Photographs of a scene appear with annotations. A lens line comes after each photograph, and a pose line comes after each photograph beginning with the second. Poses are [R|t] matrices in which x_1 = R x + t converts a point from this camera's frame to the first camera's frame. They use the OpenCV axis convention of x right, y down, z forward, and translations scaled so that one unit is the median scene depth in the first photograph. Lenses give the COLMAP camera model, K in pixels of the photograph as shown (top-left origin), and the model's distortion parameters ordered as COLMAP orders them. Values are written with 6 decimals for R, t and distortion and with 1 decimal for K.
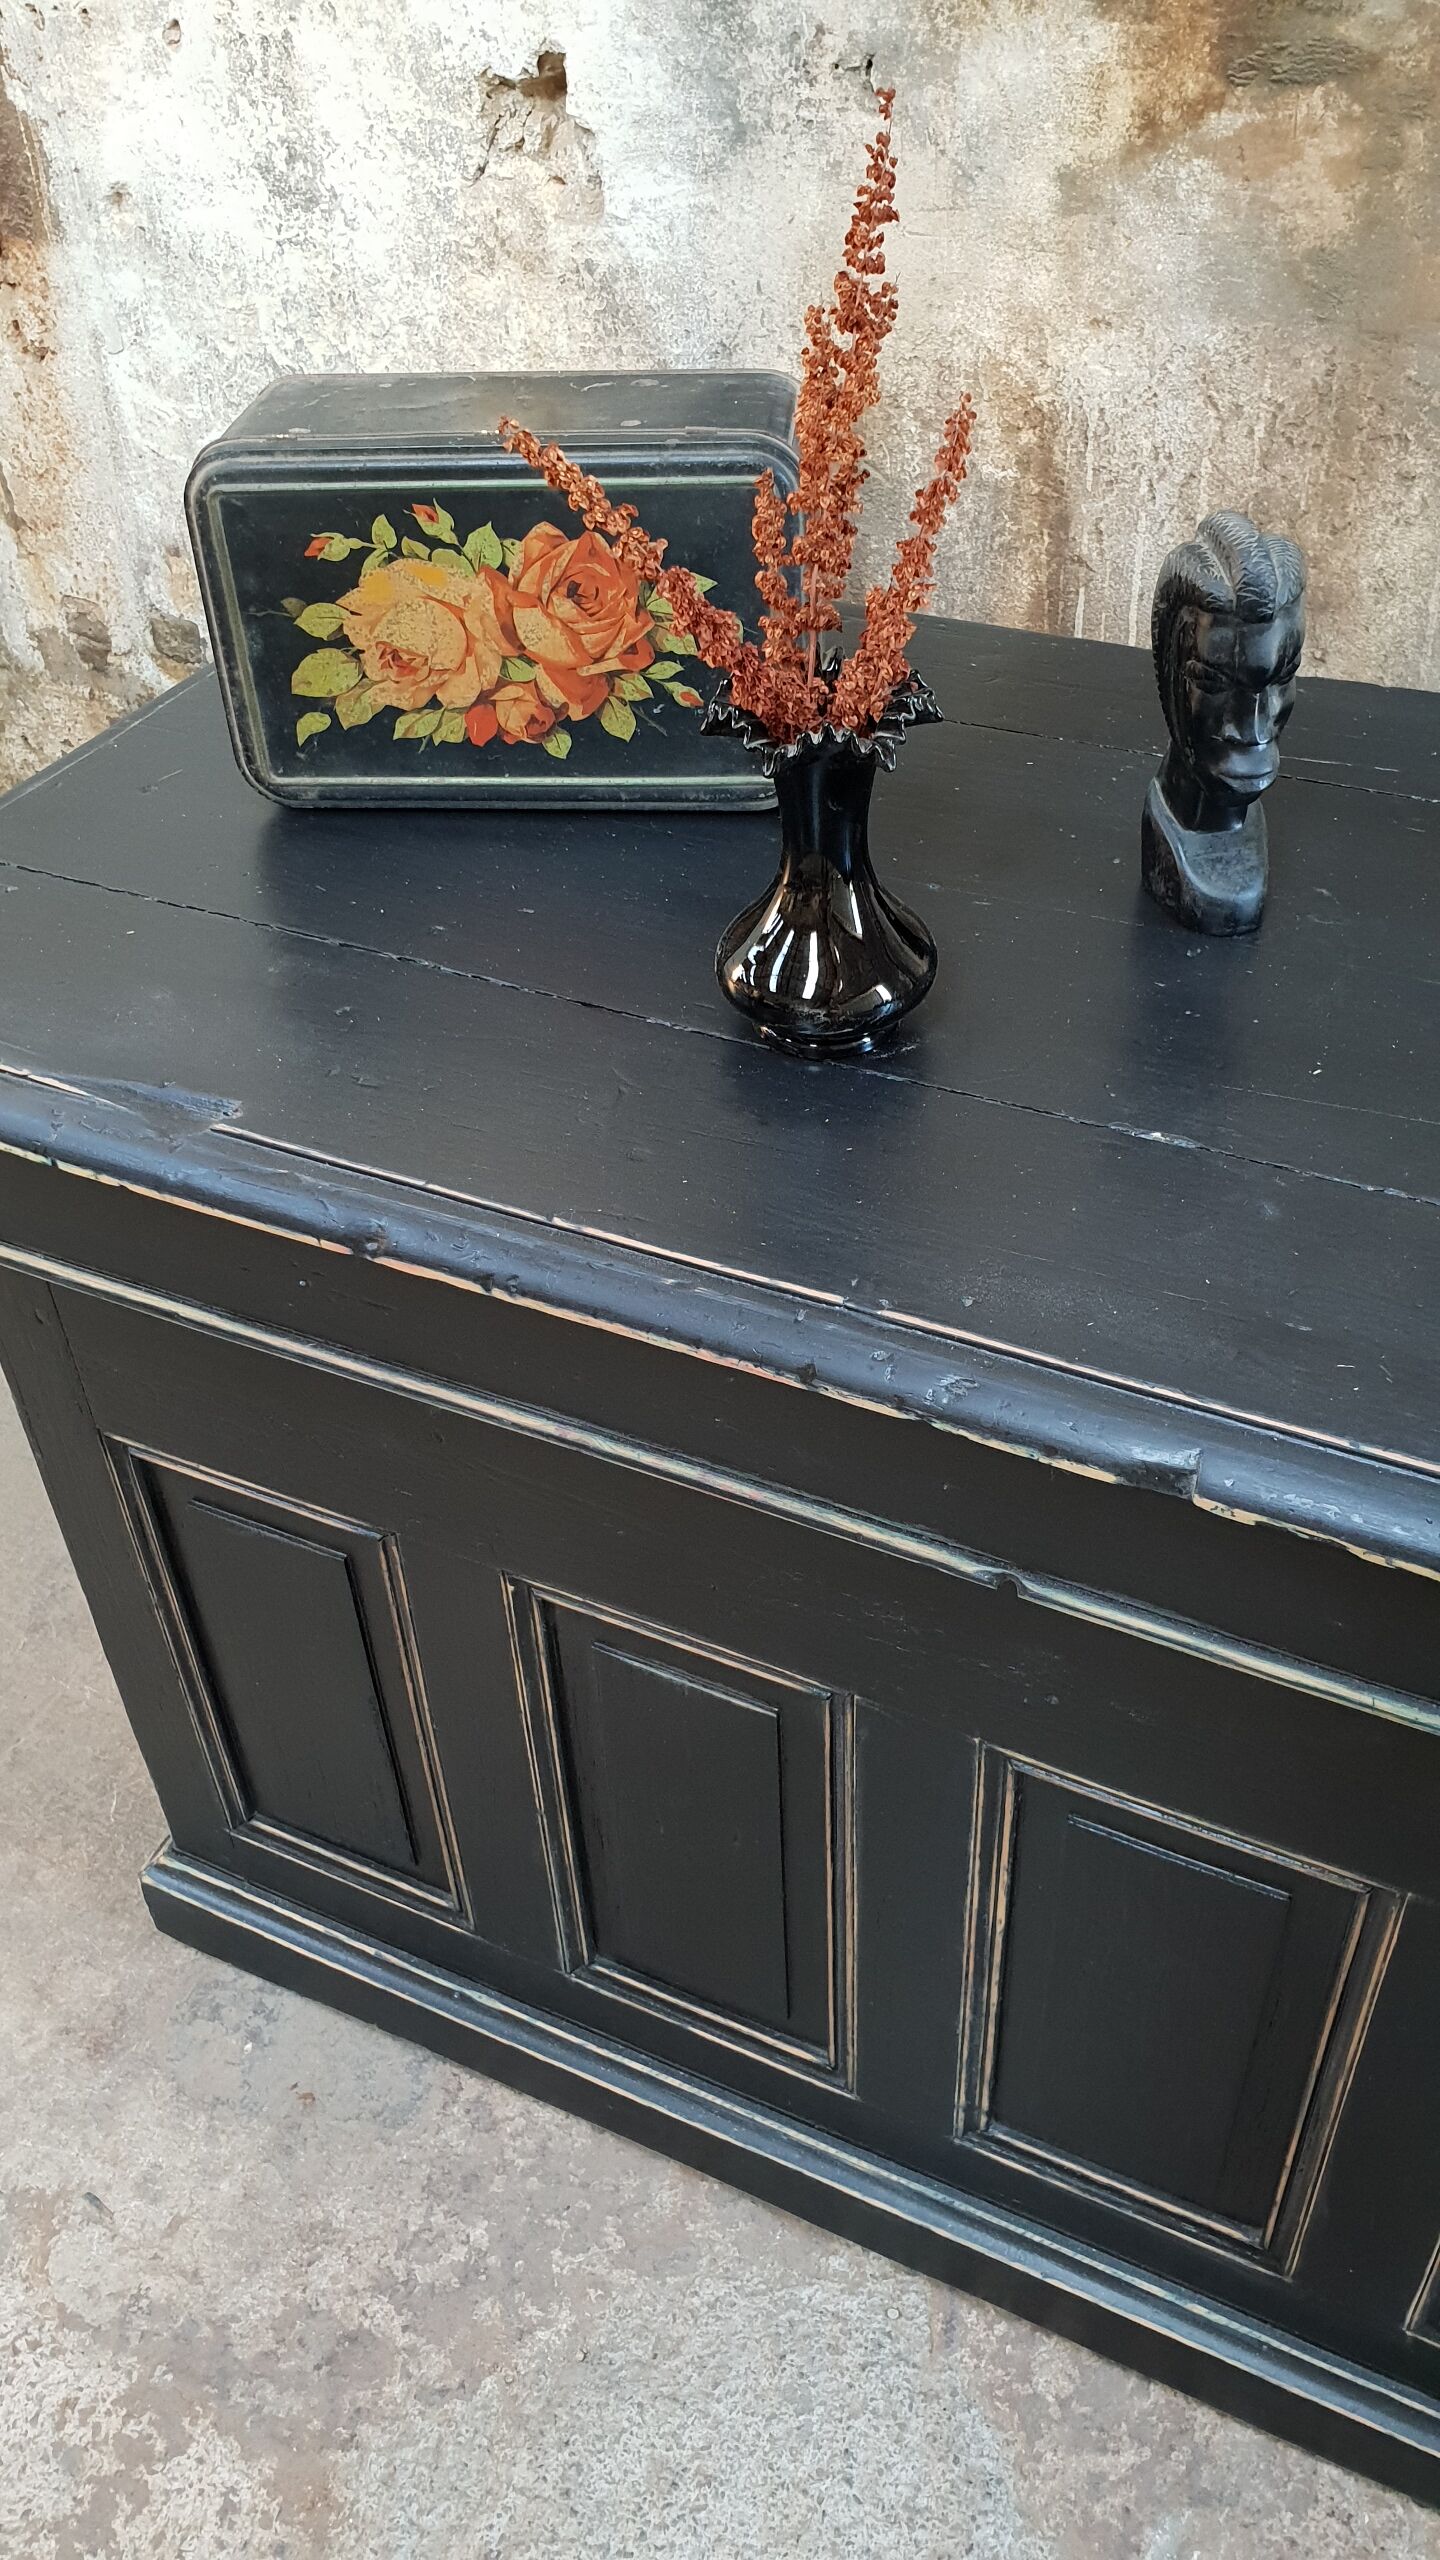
lens RADIAL K [[2023.5, 0, 768.6], [0, 2023.5, 1245.1], [0, 0, 1]] dist [-0.019024, 0.042504]
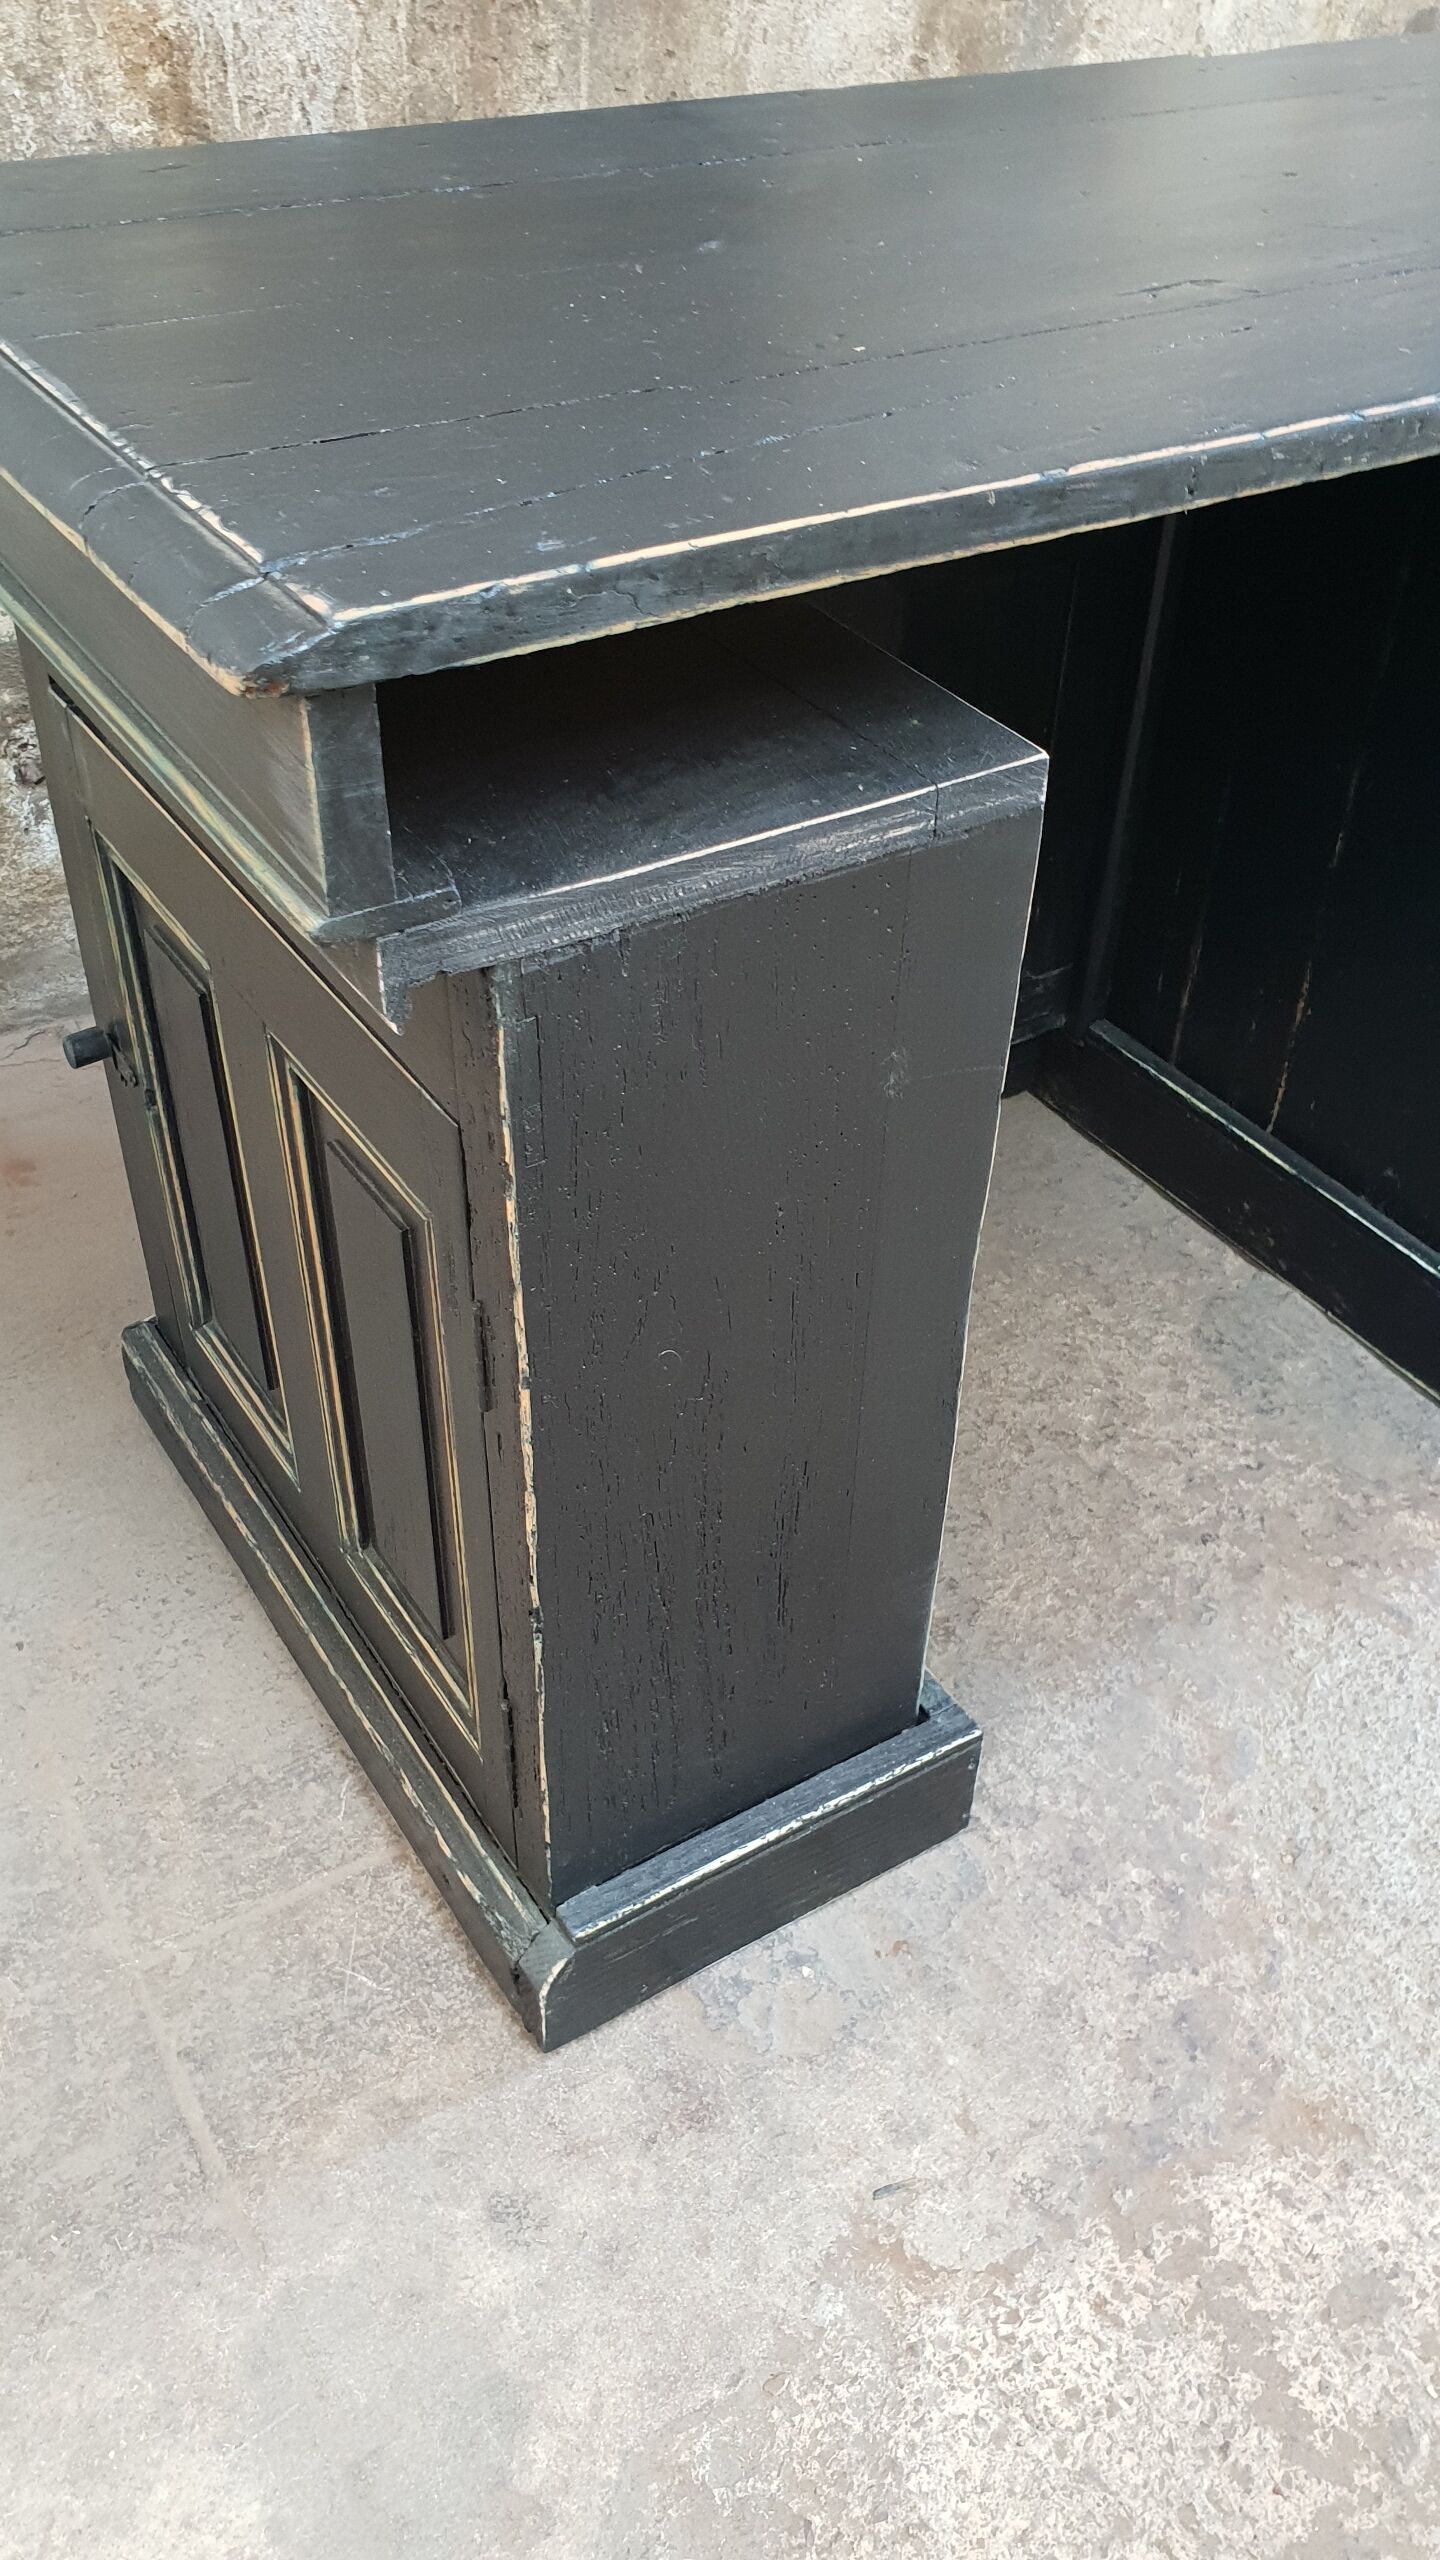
lens RADIAL K [[2023.5, 0, 723.1], [0, 2023.5, 1294.3], [0, 0, 1]] dist [-0.019024, 0.042504]
pose [[0.555466, -0.500736, 0.663868, -0.732812], [0.485410, 0.843475, 0.230060, -0.049187], [-0.675155, 0.194458, 0.711584, 0.399893]]
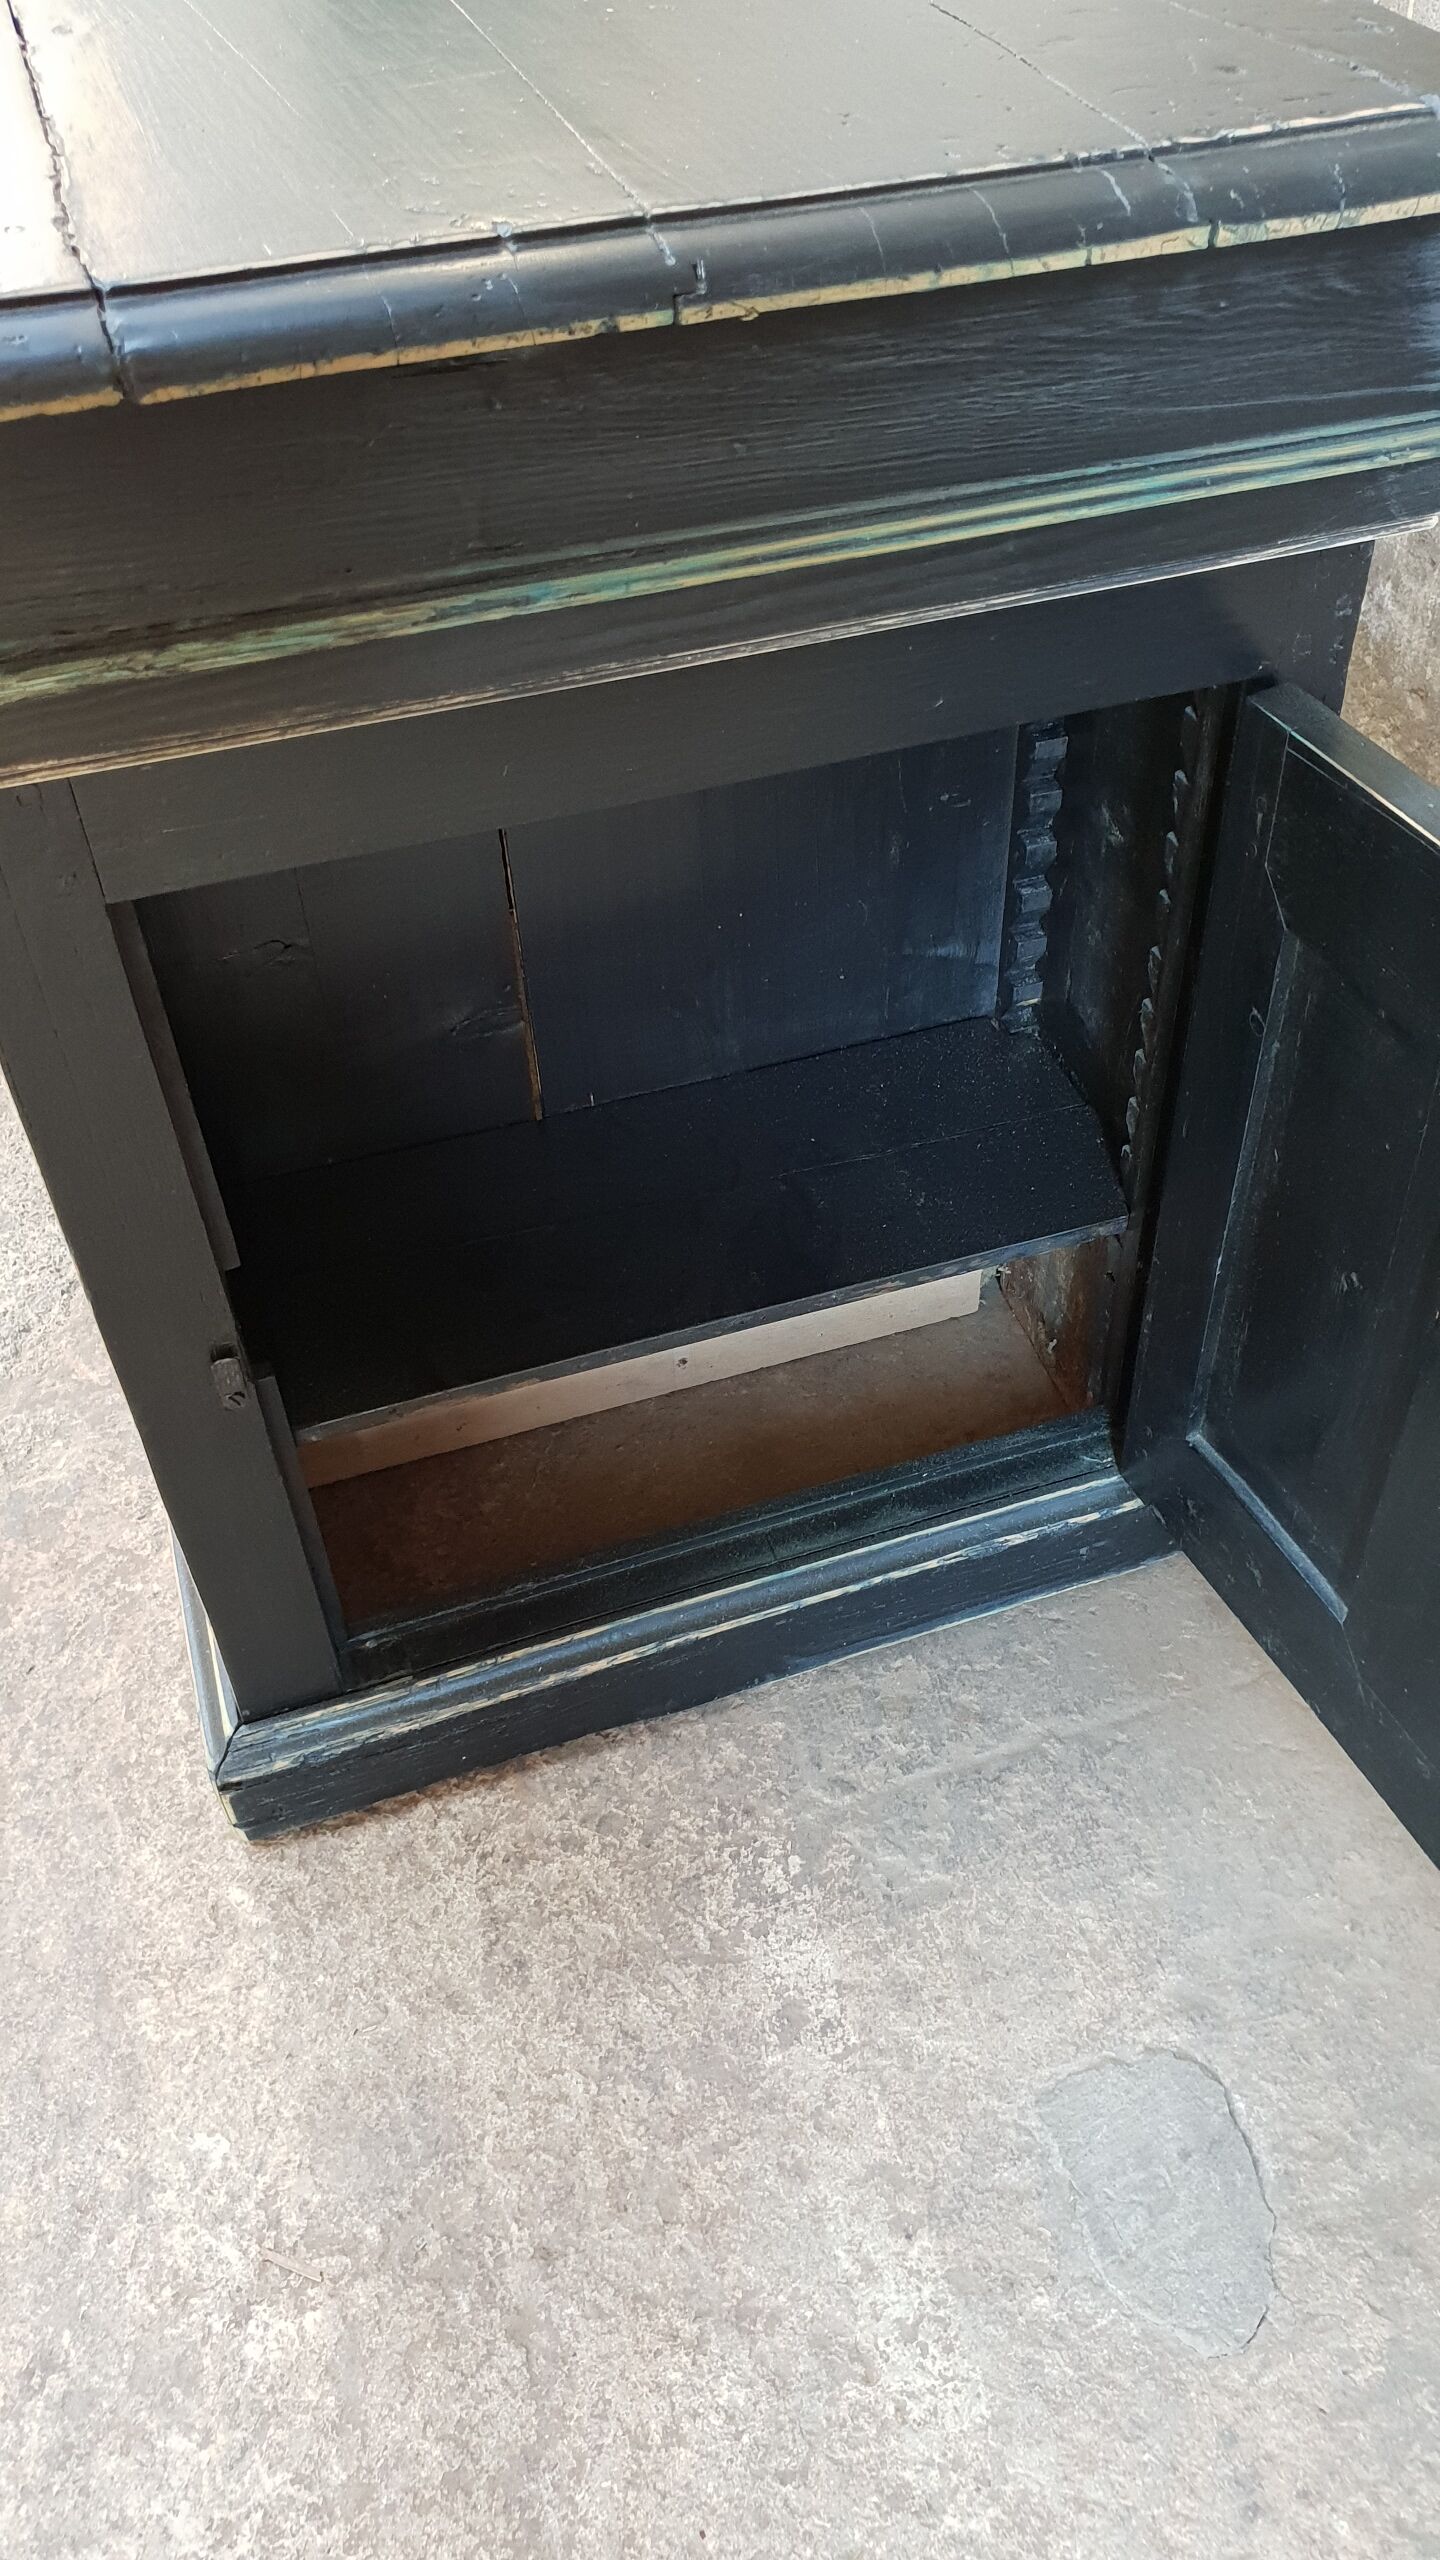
lens RADIAL K [[2023.5, 0, 773.0], [0, 2023.5, 1303.1], [0, 0, 1]] dist [-0.019024, 0.042504]
pose [[0.691234, 0.518444, -0.503401, 0.920755], [-0.455861, 0.853363, 0.252909, 0.079776], [0.560703, 0.054662, 0.826211, 0.226275]]
